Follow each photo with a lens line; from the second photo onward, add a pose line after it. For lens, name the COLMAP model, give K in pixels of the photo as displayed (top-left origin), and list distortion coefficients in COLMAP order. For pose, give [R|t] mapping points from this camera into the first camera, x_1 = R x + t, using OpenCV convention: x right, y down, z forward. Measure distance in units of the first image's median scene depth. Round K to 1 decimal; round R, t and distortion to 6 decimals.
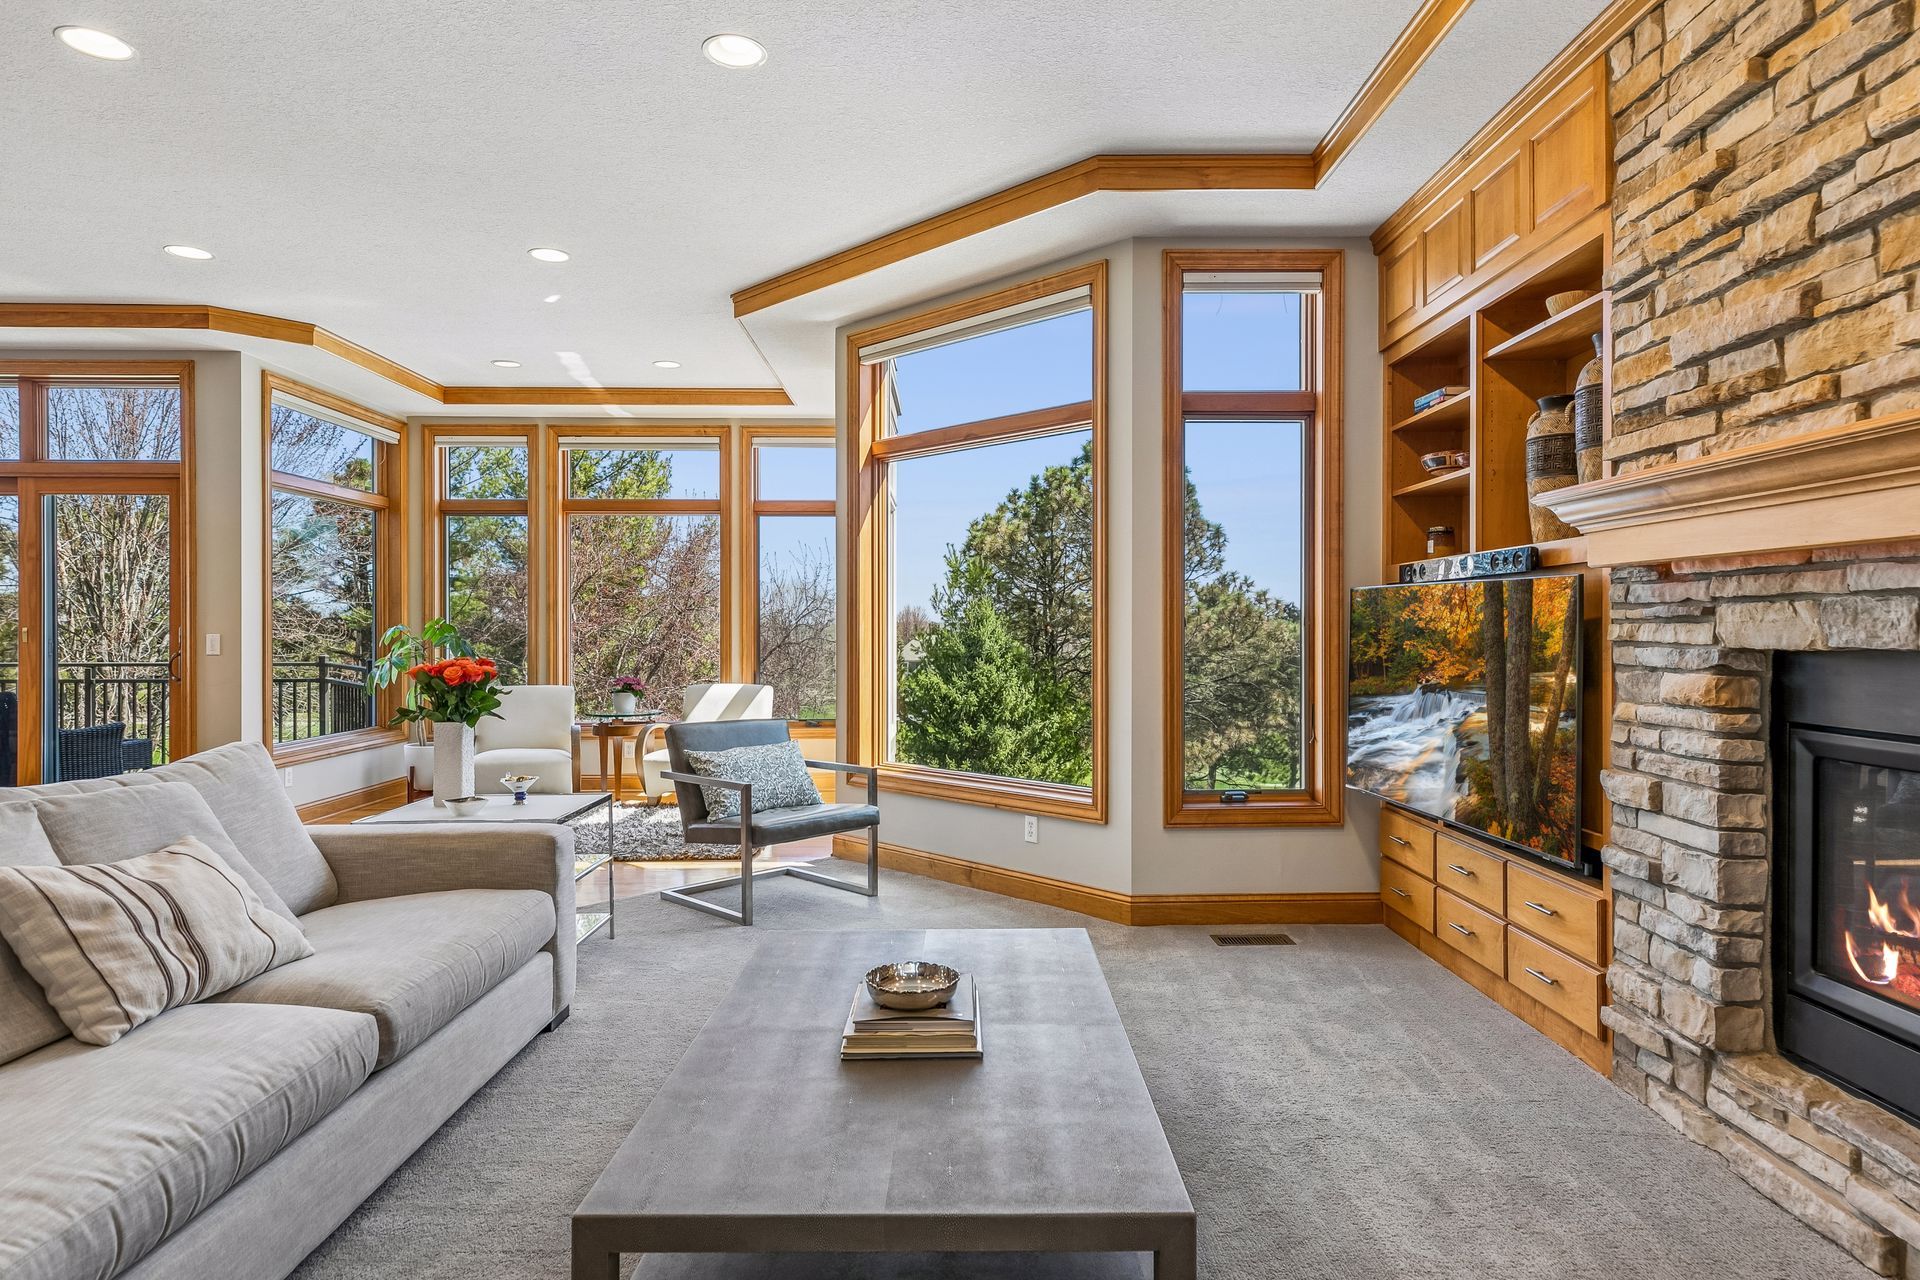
lens RADIAL K [[1097.3, 0, 949.0], [0, 1097.3, 642.0], [0, 0, 1]] dist [0.012495, -0.001884]
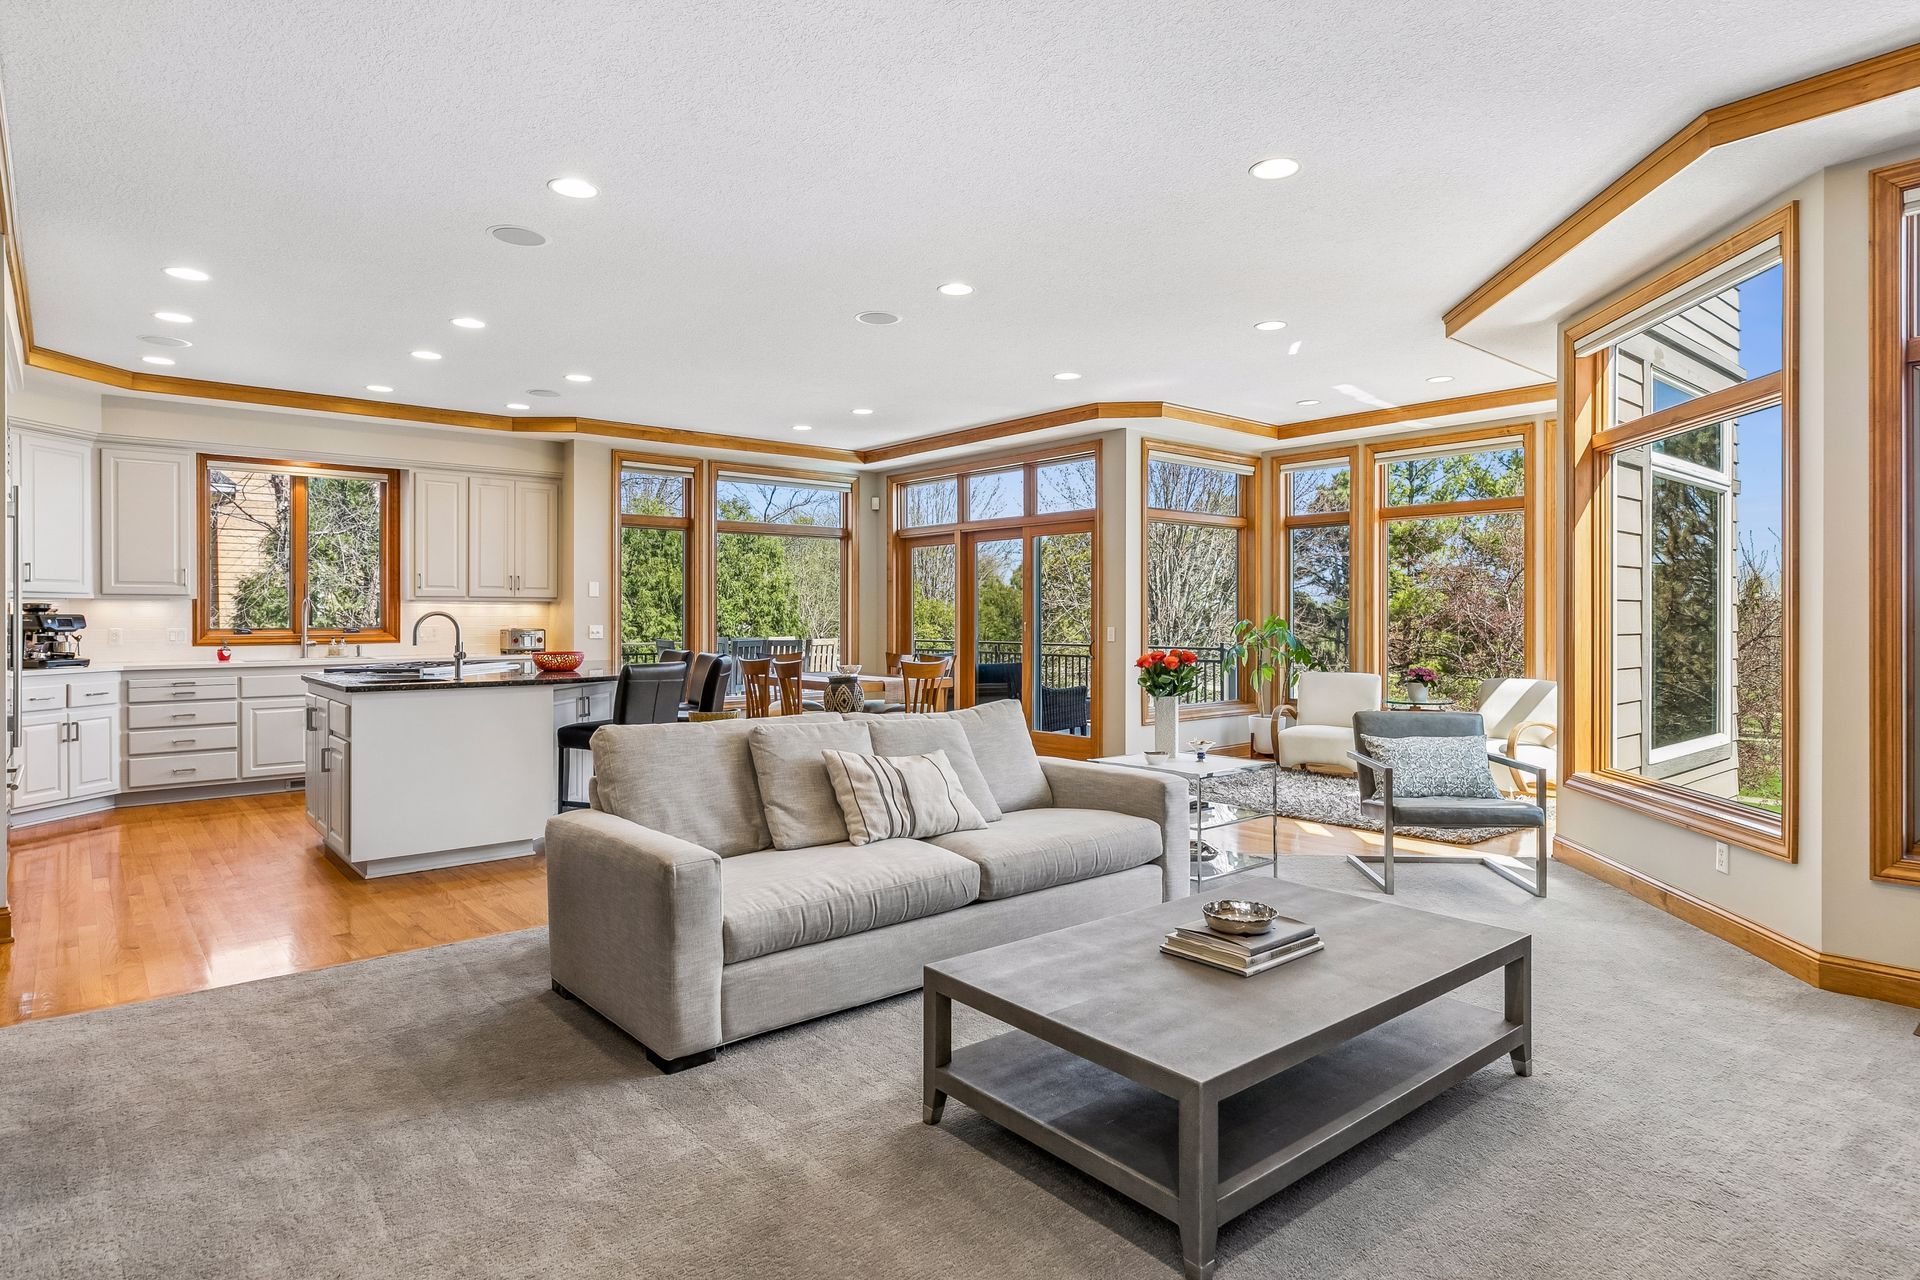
lens RADIAL K [[1048.3, 0, 960.9], [0, 1048.3, 630.2], [0, 0, 1]] dist [-0.004705, 0.000756]
pose [[0.628930, 0.010406, -0.777393, 0.362749], [-0.008645, 0.999942, 0.006391, -0.014221], [0.777414, 0.002701, 0.628983, -0.012019]]
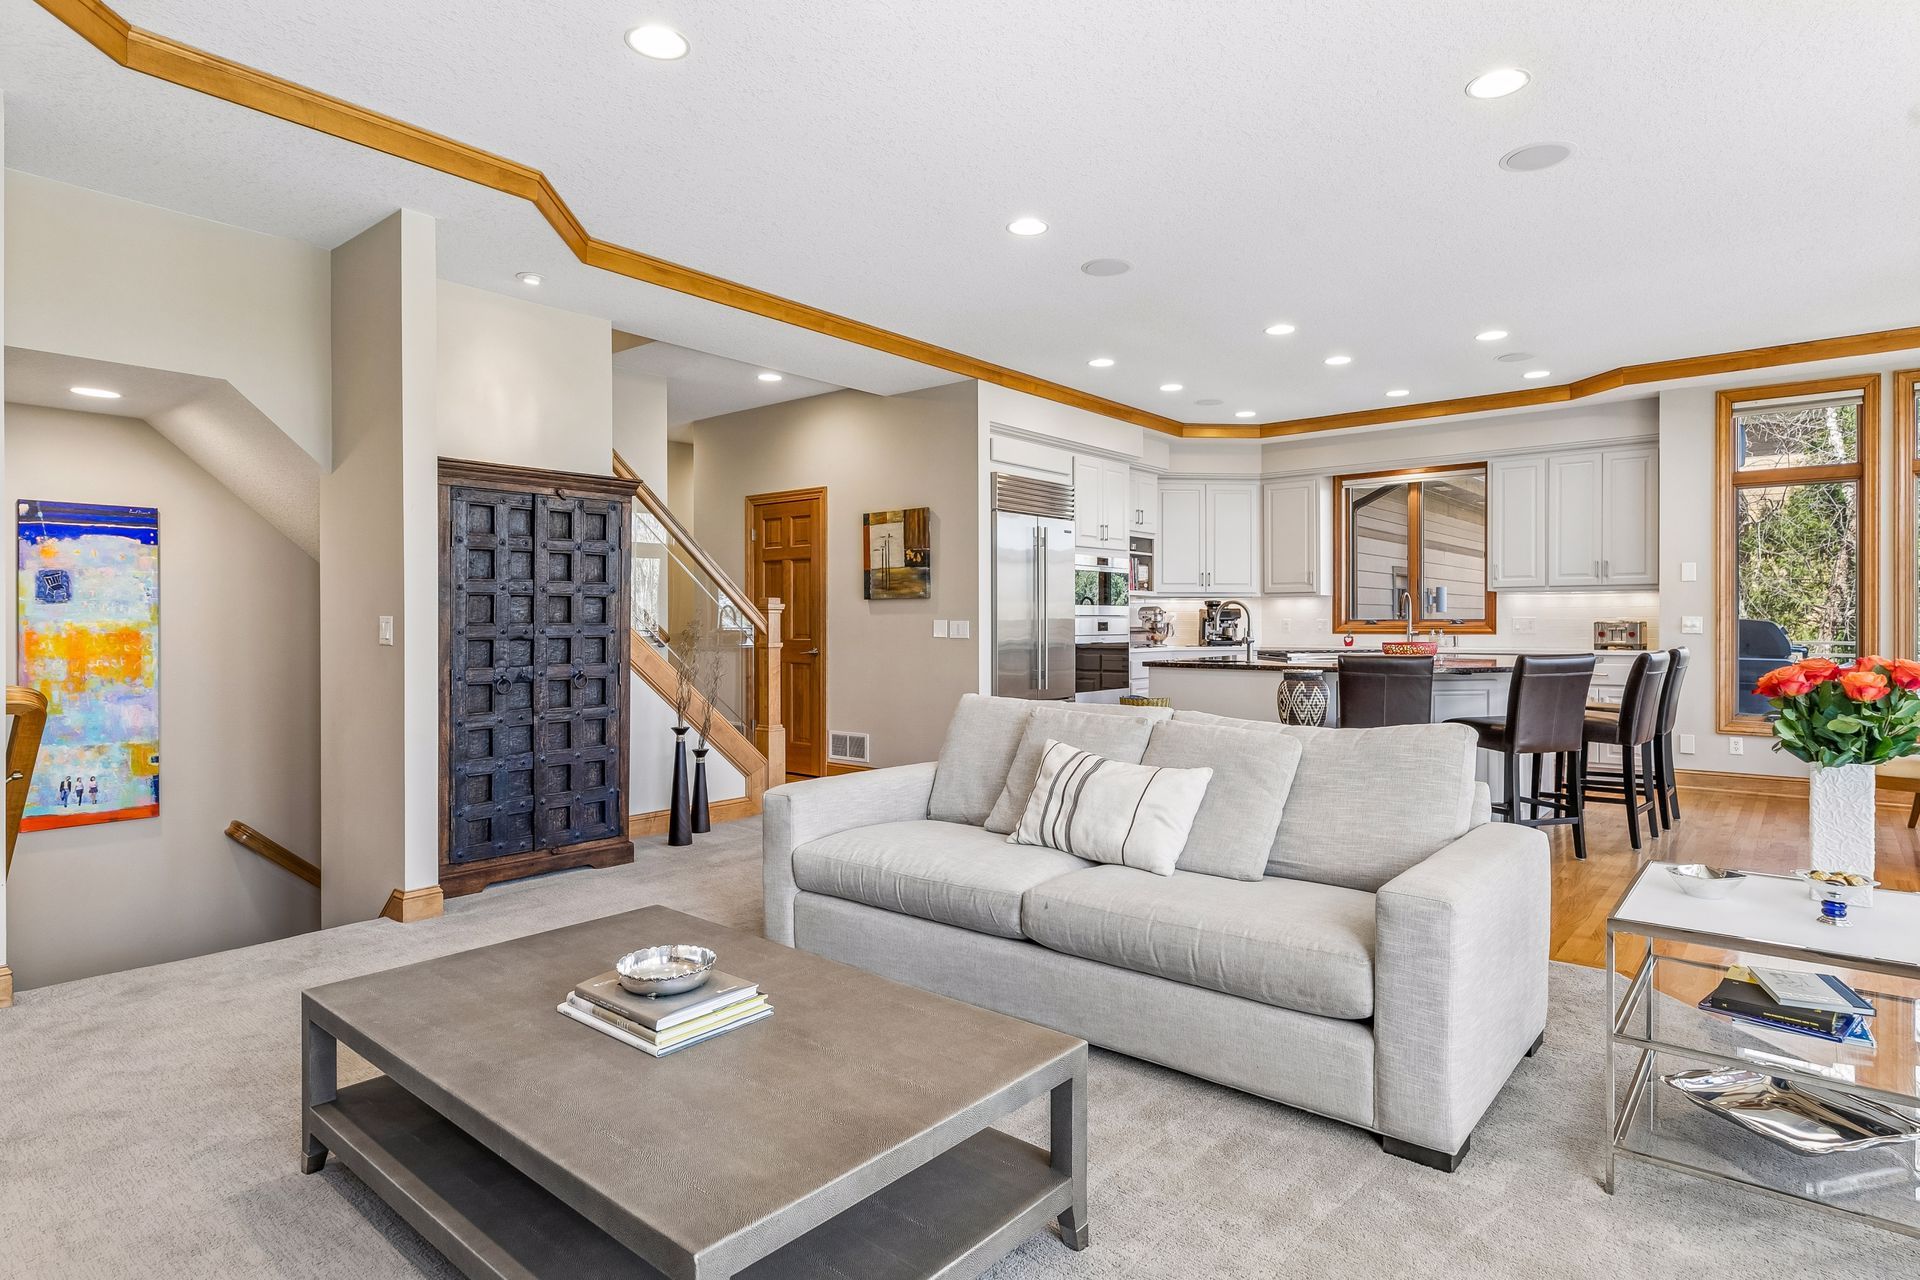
lens RADIAL K [[1004.2, 0, 967.8], [0, 1004.2, 625.9], [0, 0, 1]] dist [-0.003315, -0.001469]
pose [[-0.655598, 0.008337, -0.755064, 0.249377], [-0.002937, 0.999903, 0.013590, -0.007734], [0.755104, 0.011127, -0.655510, 0.870050]]
